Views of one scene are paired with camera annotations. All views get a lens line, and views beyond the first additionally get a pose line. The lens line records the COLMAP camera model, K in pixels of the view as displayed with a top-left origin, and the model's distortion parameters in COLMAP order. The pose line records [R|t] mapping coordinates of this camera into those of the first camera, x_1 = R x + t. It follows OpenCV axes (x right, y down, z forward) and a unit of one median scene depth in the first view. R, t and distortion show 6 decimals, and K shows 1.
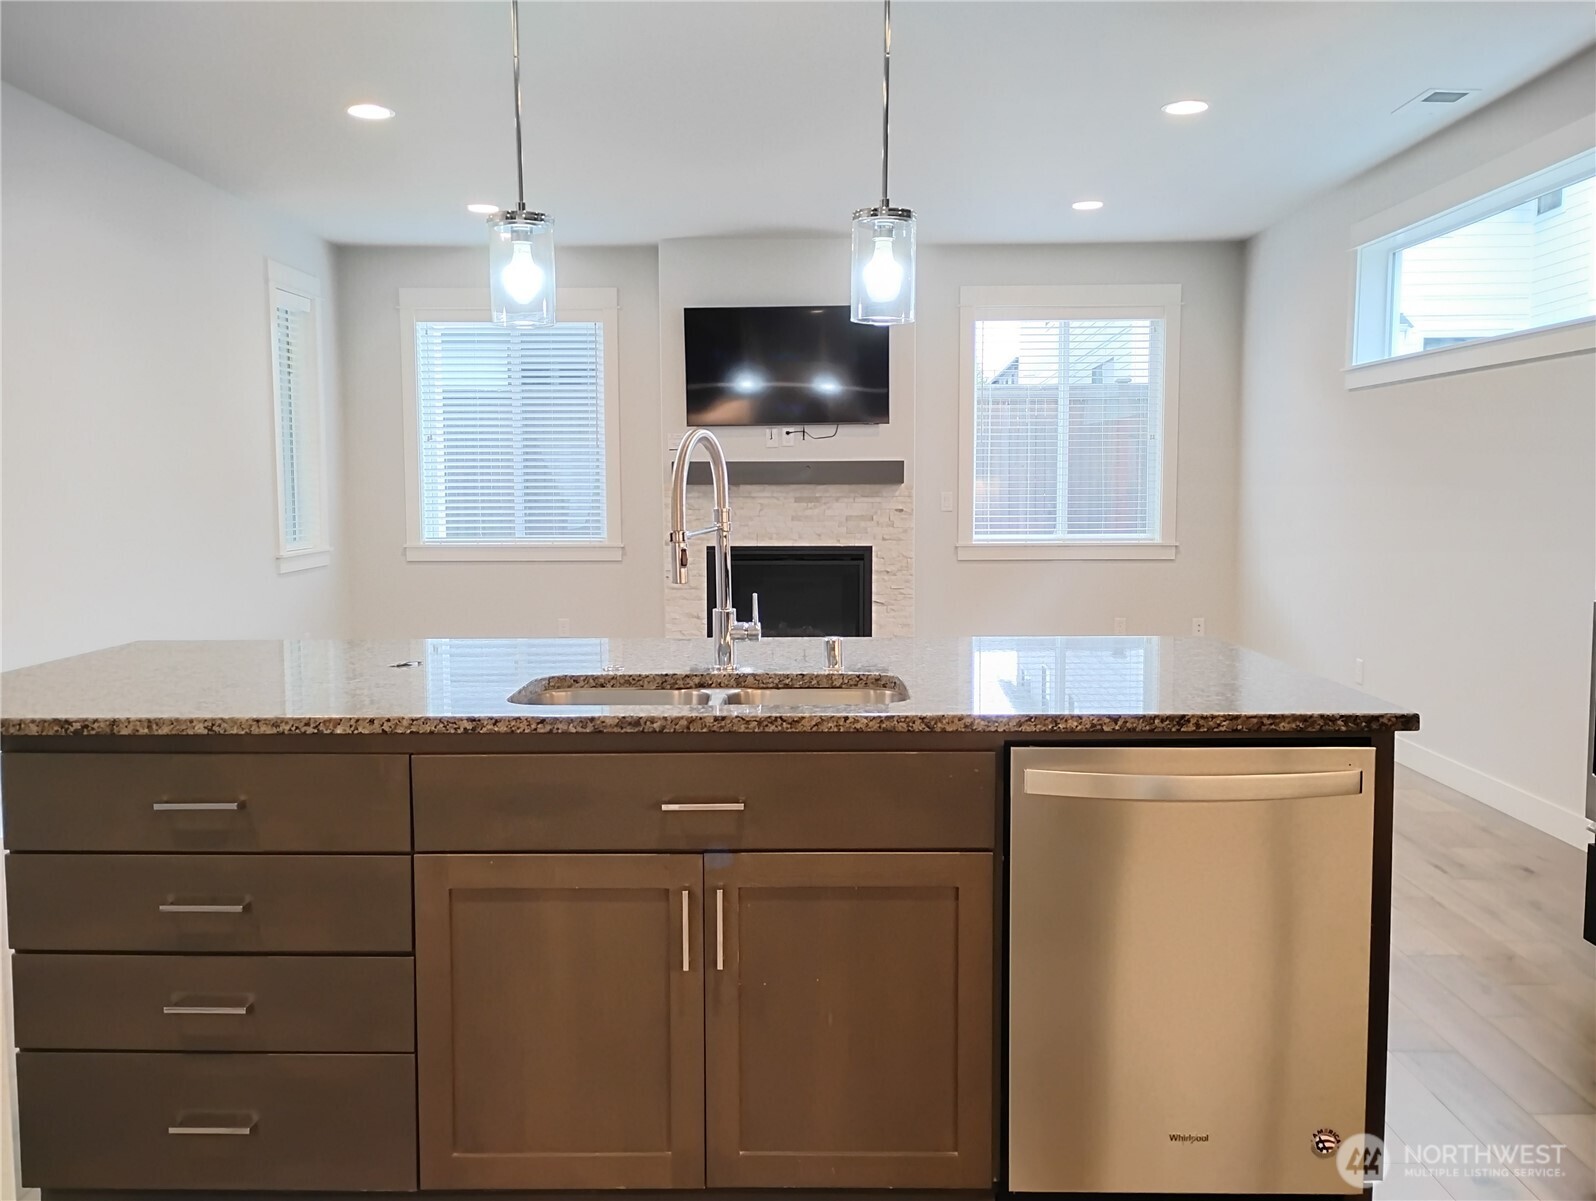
lens RADIAL K [[1325.1, 0, 798.0], [0, 1325.1, 600.5], [0, 0, 1]] dist [0.080947, -0.105281]
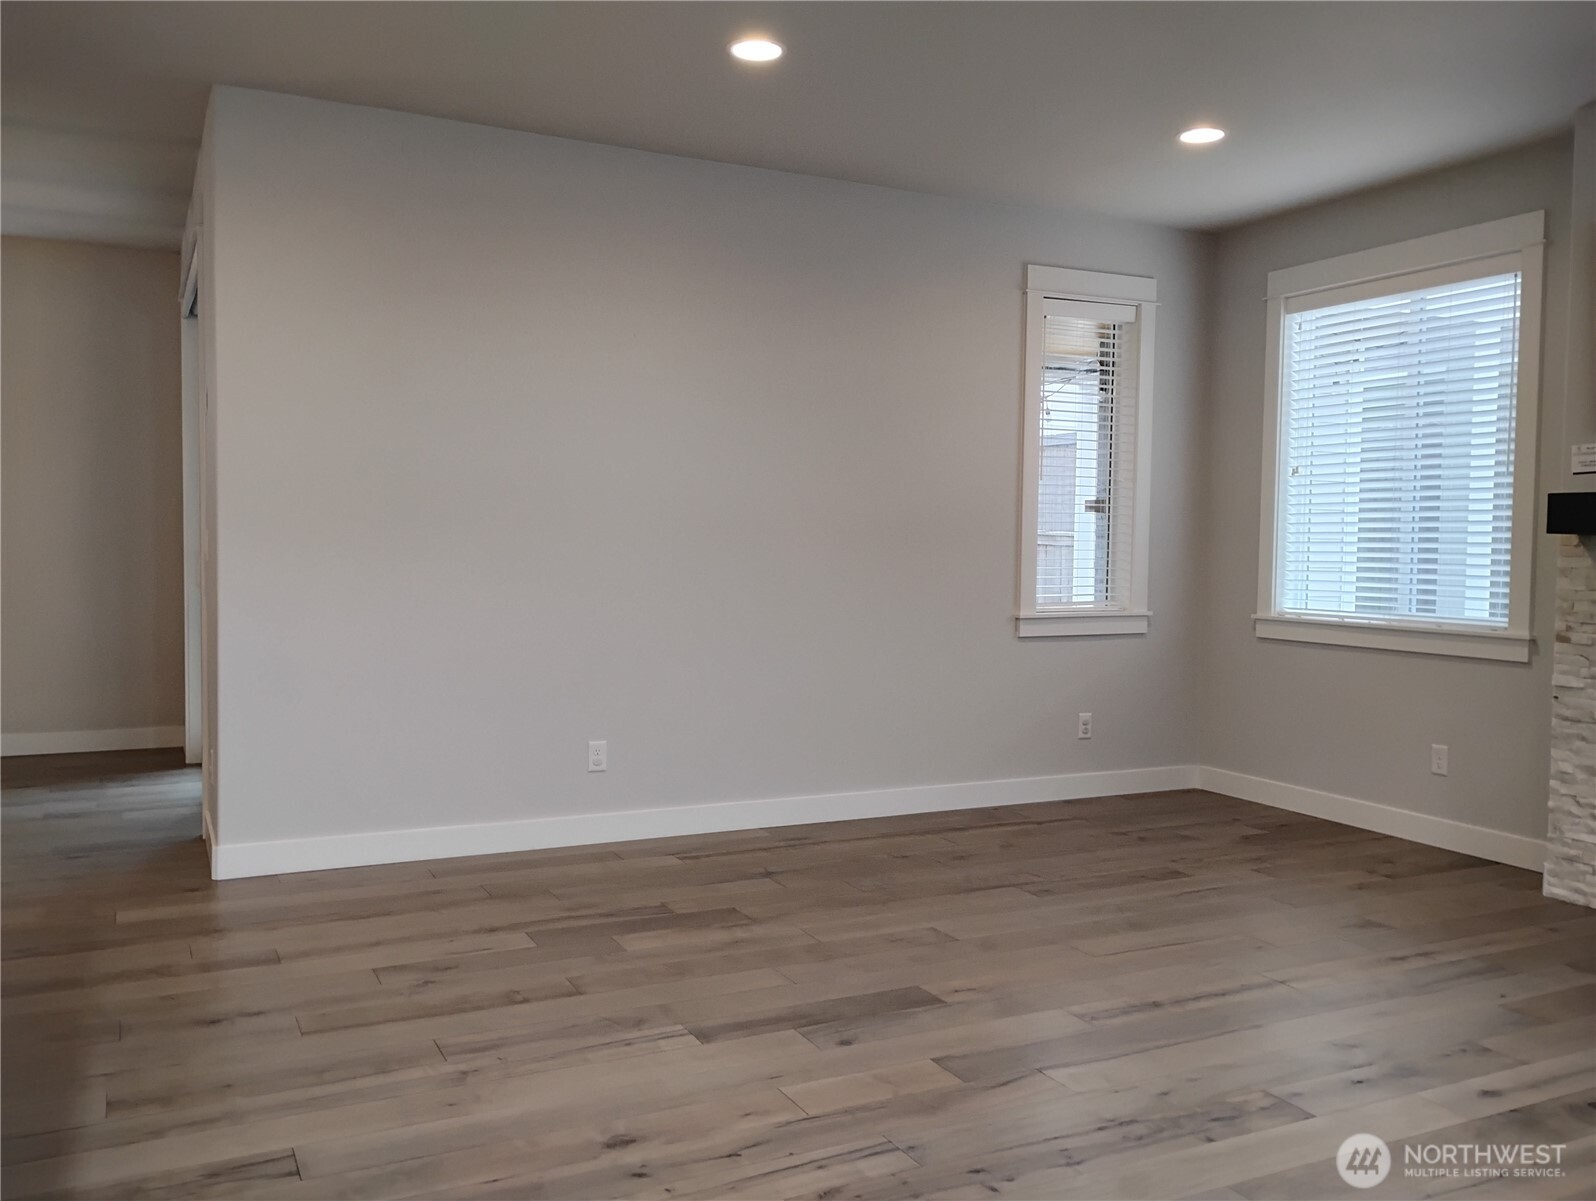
lens RADIAL K [[1325.1, 0, 798.0], [0, 1325.1, 600.5], [0, 0, 1]] dist [0.080947, -0.105281]
pose [[0.450587, 0.050138, -0.891324, 0.264739], [-0.095712, 0.995380, 0.007607, -0.032016], [0.887587, 0.081883, 0.453304, 0.447503]]
